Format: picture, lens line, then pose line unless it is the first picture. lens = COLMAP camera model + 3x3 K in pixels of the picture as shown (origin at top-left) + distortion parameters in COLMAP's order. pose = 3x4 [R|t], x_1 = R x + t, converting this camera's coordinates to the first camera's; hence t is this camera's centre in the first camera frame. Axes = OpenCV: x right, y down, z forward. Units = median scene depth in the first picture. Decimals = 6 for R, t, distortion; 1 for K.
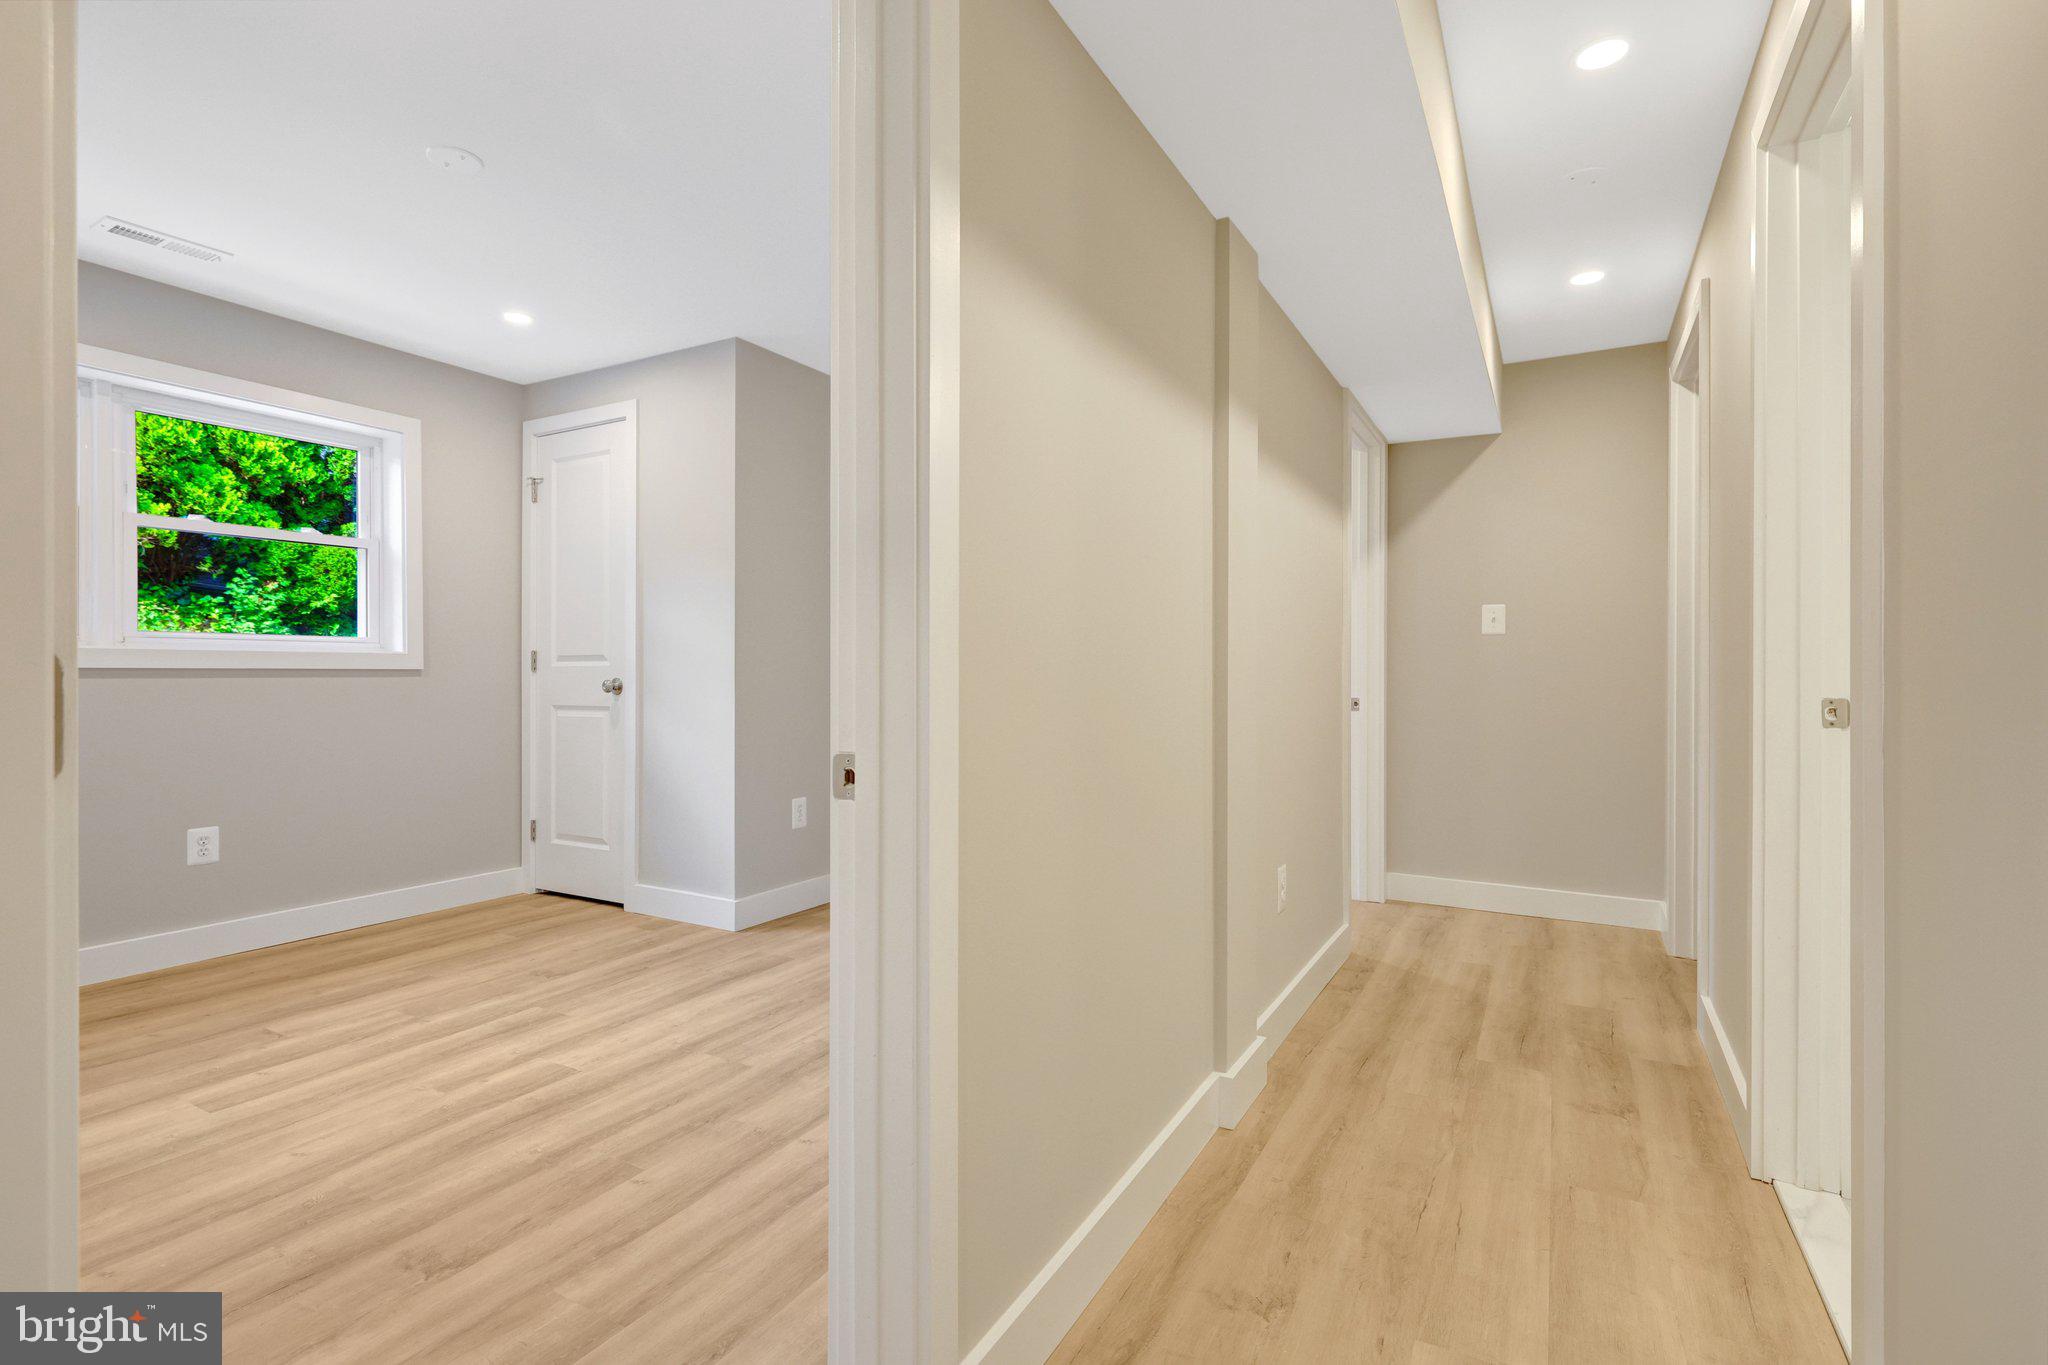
lens RADIAL K [[975.6, 0, 1024.0], [0, 975.6, 682.5], [0, 0, 1]] dist [-0.000639, 0.000466]
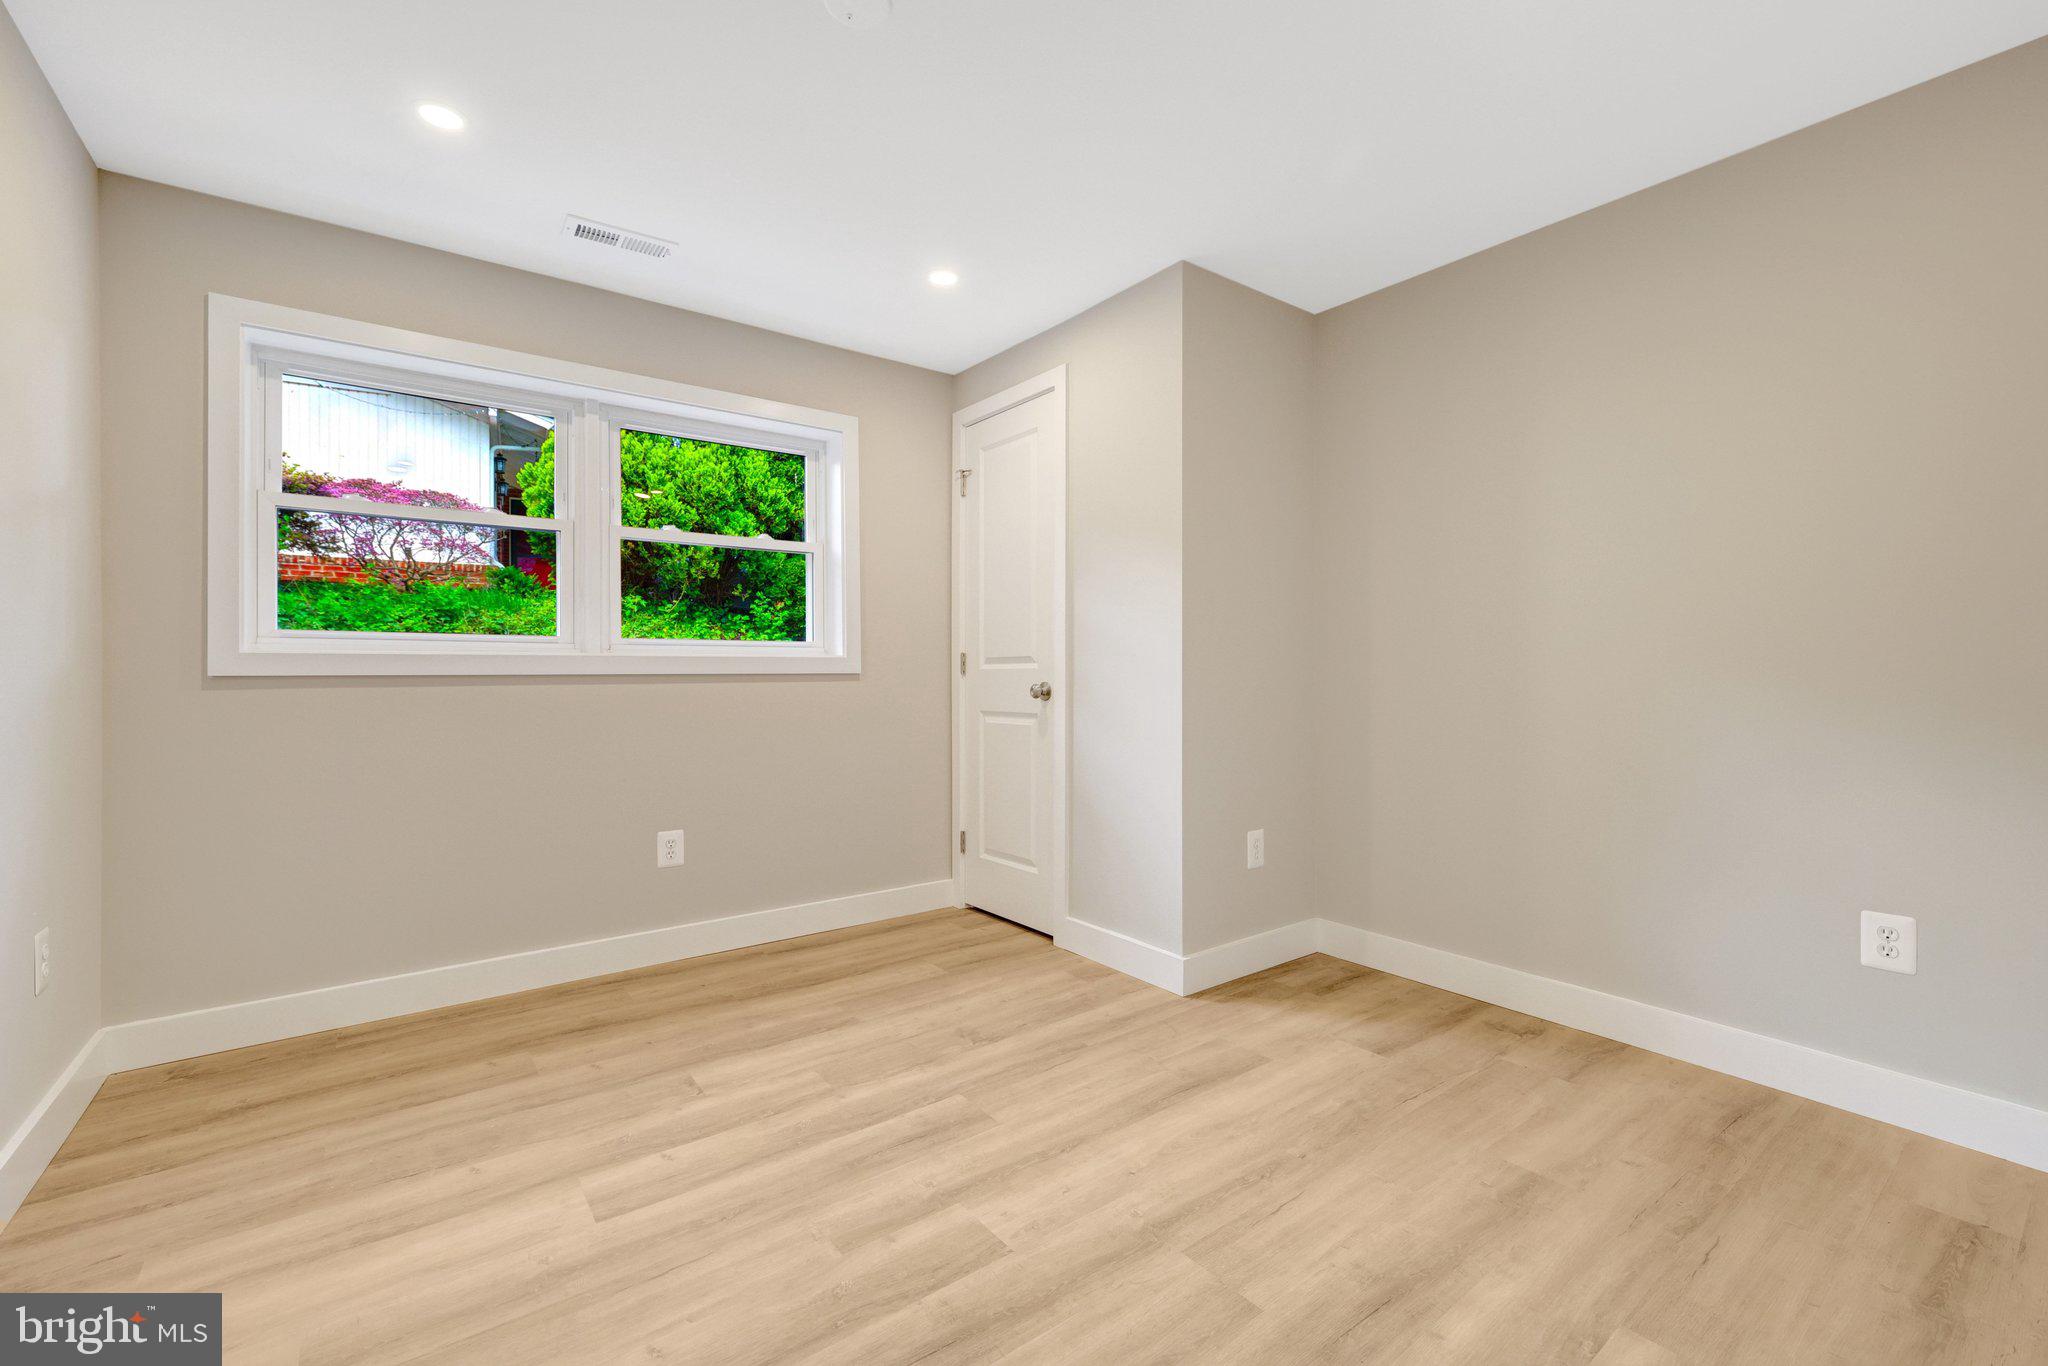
lens RADIAL K [[865.9, 0, 1016.8], [0, 865.9, 671.1], [0, 0, 1]] dist [-0.001198, 0.000014]
pose [[0.915310, -0.006369, -0.402699, -0.134516], [0.002071, 0.999936, -0.011108, -0.006277], [0.402744, 0.009333, 0.915265, 0.291320]]
